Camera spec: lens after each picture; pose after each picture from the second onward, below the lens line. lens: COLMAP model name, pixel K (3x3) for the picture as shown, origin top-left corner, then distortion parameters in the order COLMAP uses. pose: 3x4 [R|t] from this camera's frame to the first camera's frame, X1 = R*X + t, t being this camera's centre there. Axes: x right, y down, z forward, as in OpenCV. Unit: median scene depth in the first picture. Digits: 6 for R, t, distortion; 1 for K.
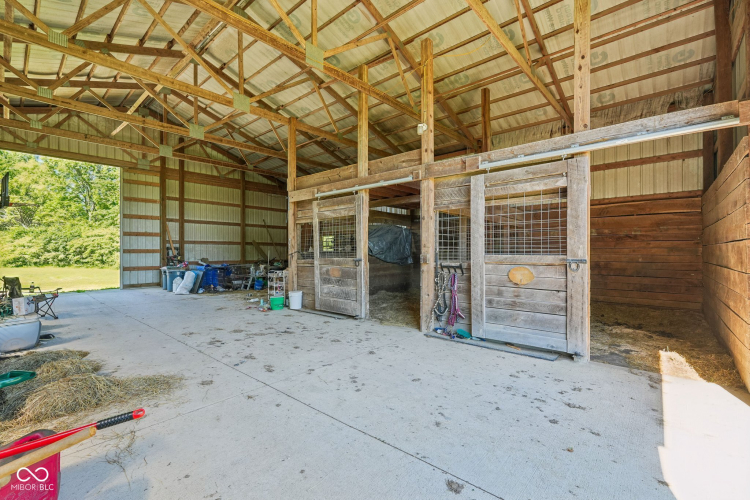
lens RADIAL K [[330.7, 0, 375.0], [0, 330.7, 250.0], [0, 0, 1]] dist [-0.020548, 0.009829]
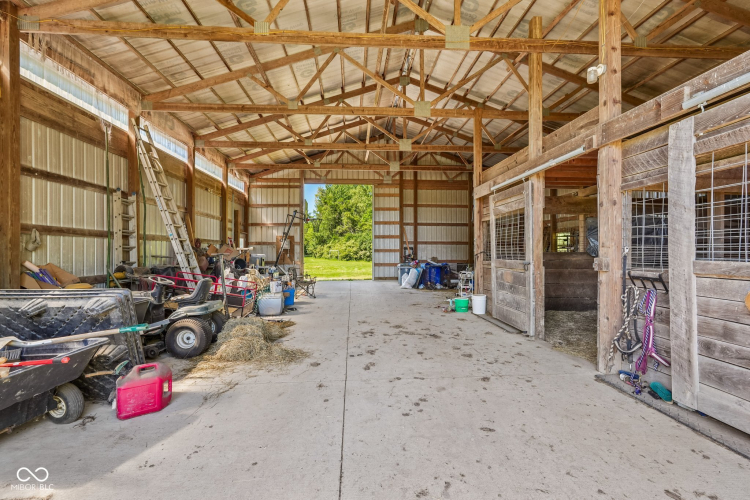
lens RADIAL K [[330.7, 0, 375.0], [0, 330.7, 250.0], [0, 0, 1]] dist [-0.020548, 0.009829]
pose [[0.709865, 0.000900, -0.704338, 0.251042], [0.001467, 0.999995, 0.002756, -0.004239], [0.704337, -0.002989, 0.709860, 0.167095]]
